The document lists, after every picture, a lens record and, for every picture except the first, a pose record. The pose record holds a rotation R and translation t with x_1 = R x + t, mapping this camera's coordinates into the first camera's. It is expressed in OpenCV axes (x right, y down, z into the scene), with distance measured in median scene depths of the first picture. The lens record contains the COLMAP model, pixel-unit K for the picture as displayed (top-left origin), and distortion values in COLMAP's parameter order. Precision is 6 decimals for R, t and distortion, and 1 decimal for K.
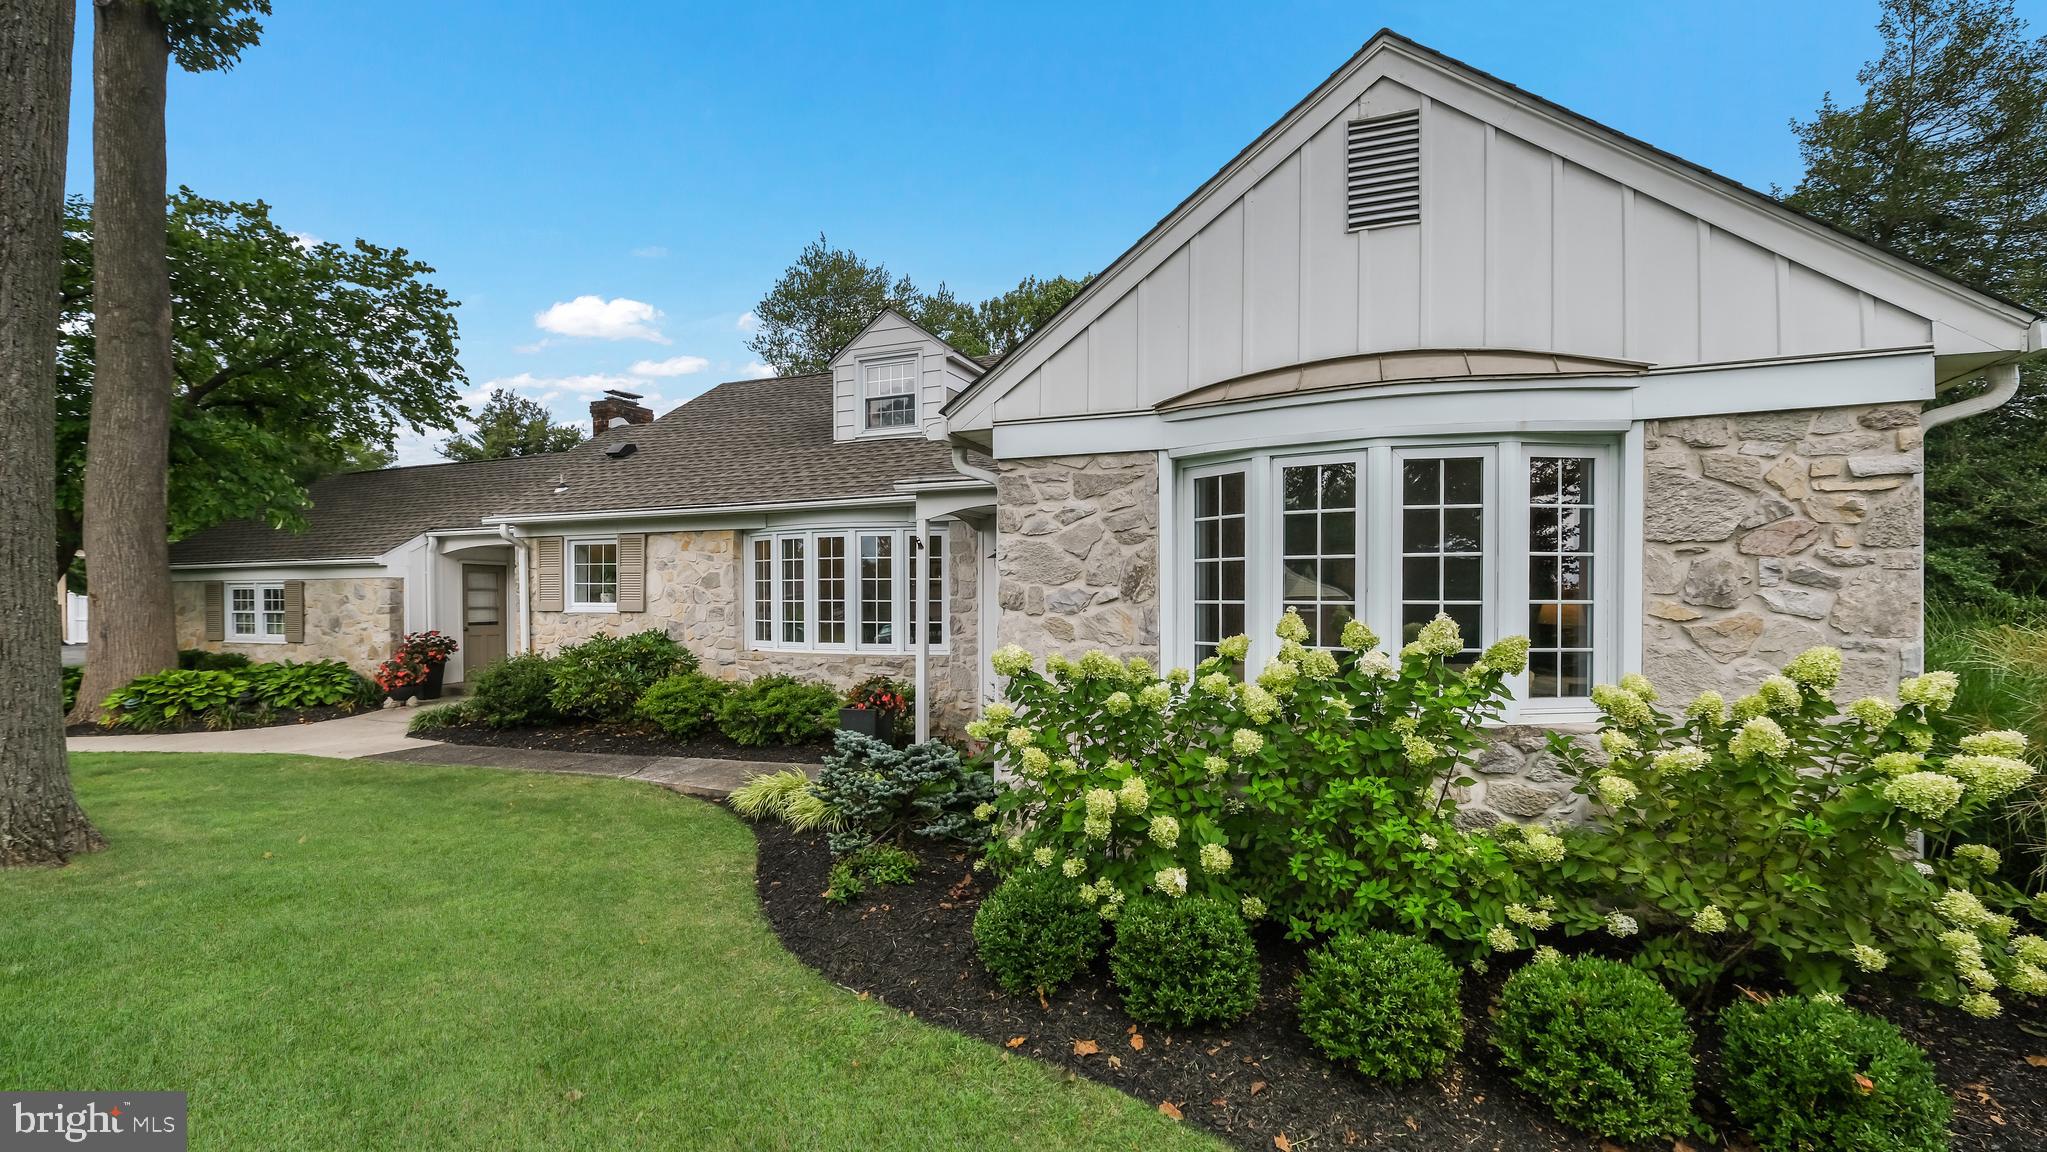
lens RADIAL K [[929.3, 0, 1003.4], [0, 929.3, 615.2], [0, 0, 1]] dist [0.002060, -0.000494]
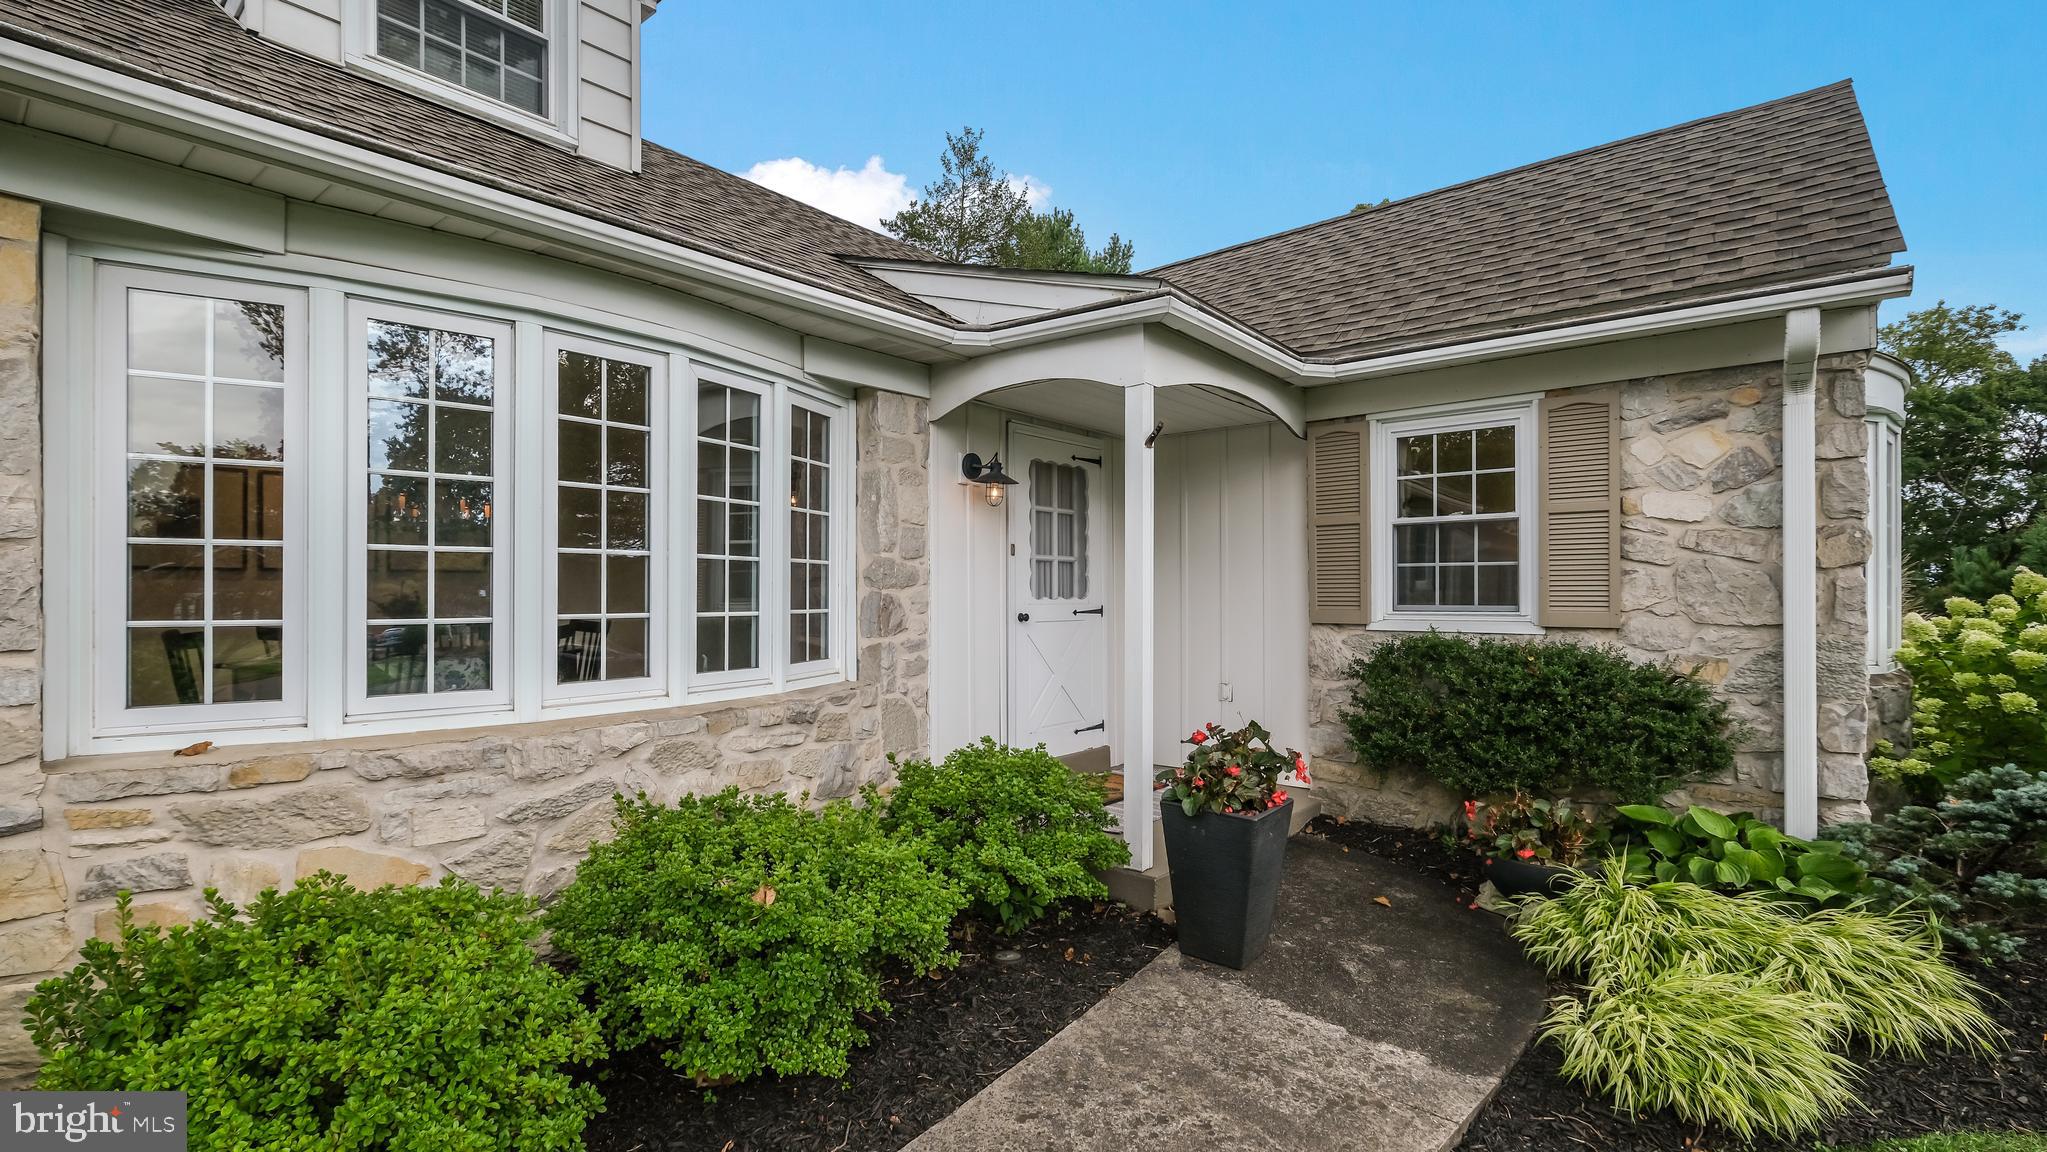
lens RADIAL K [[896.1, 0, 990.8], [0, 896.1, 585.6], [0, 0, 1]] dist [0.000969, -0.000151]
pose [[0.320814, 0.006967, 0.947117, -0.423834], [0.013070, 0.999845, -0.011782, 0.001911], [-0.947052, 0.016159, 0.320673, 0.738632]]
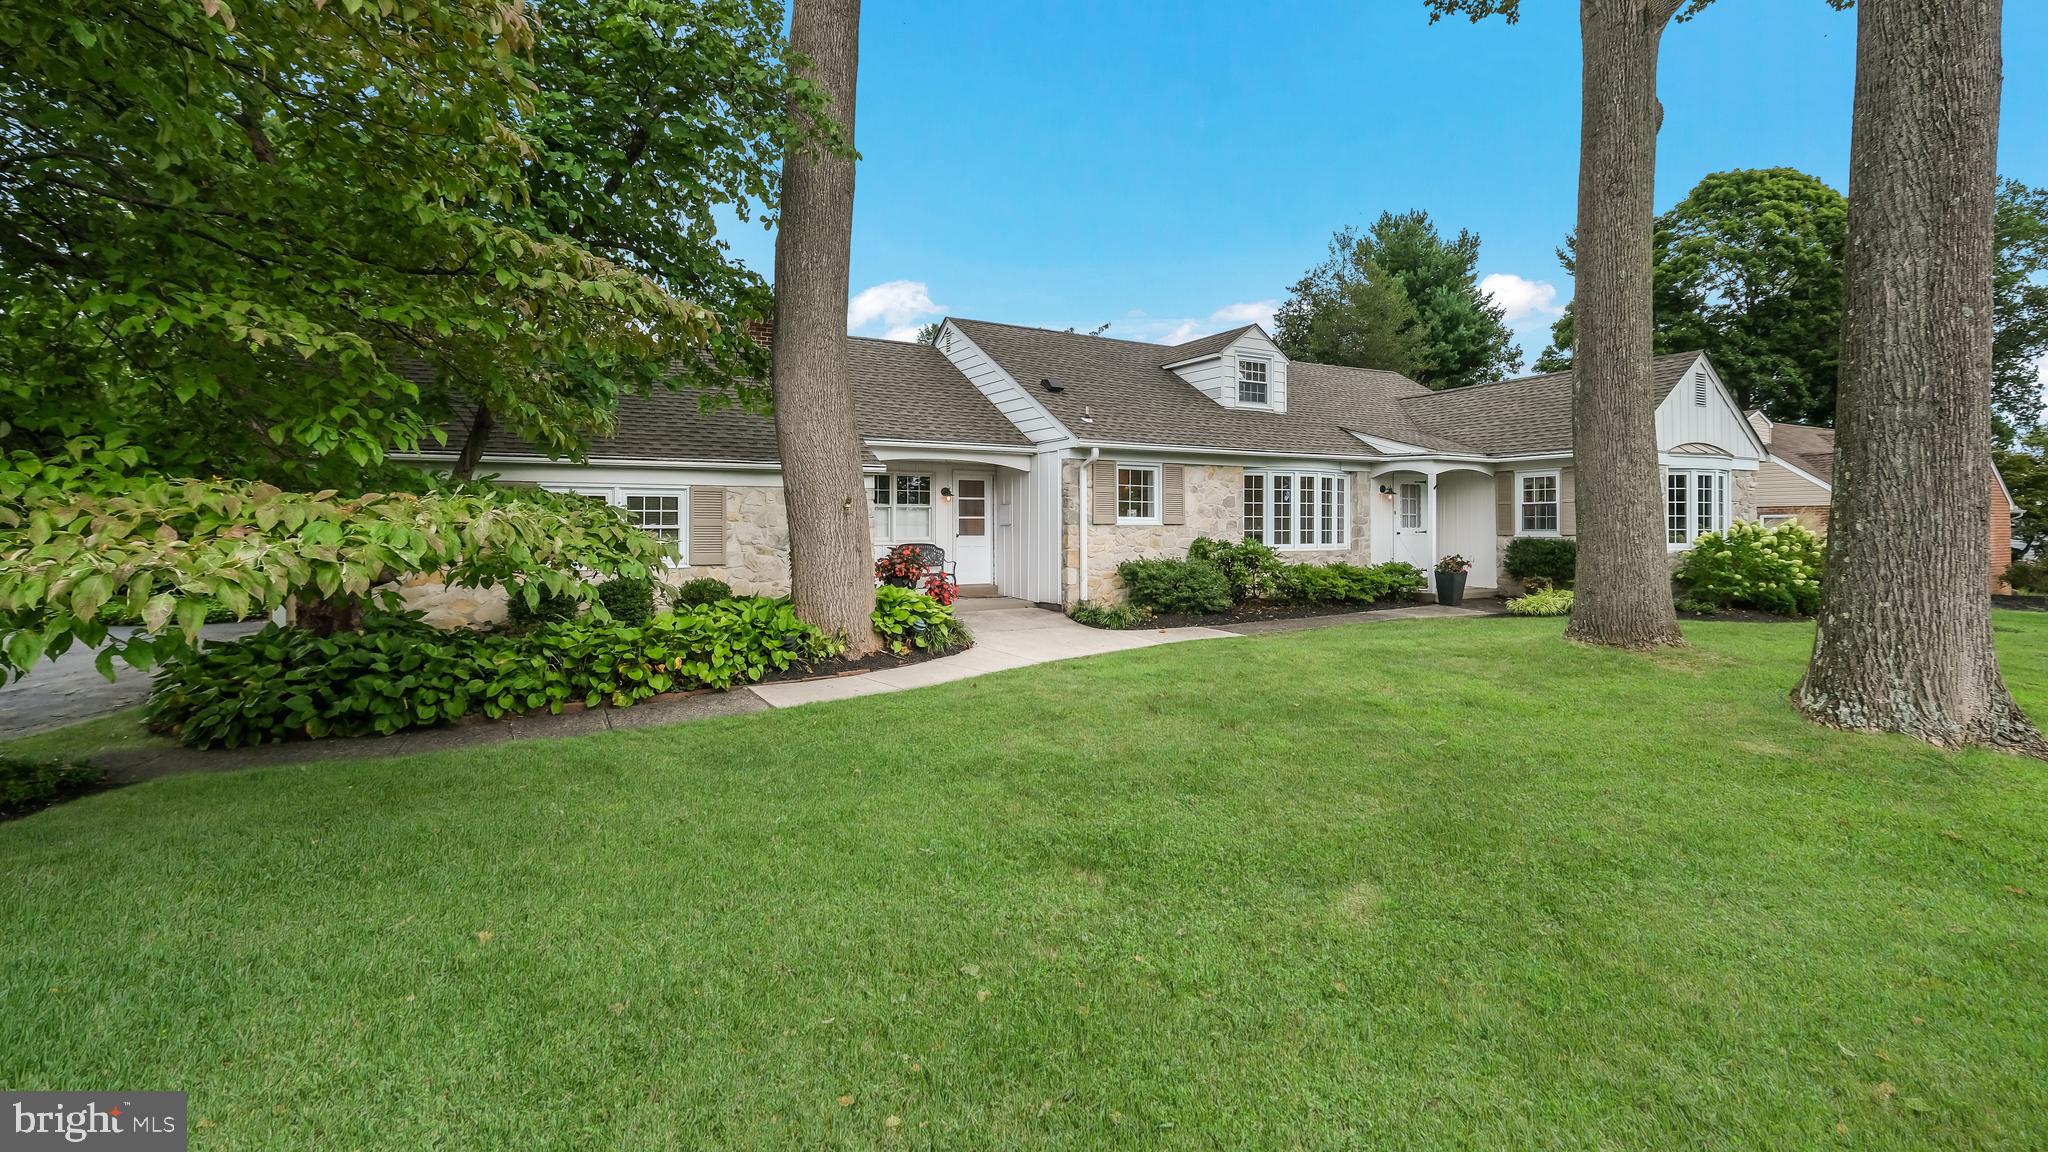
lens RADIAL K [[907.8, 0, 1028.9], [0, 907.8, 529.7], [0, 0, 1]] dist [-0.000413, -0.000139]
pose [[0.608144, -0.001409, 0.793826, -1.624267], [0.012204, 0.999897, -0.007575, 0.011366], [-0.793733, 0.014294, 0.608098, 0.421915]]
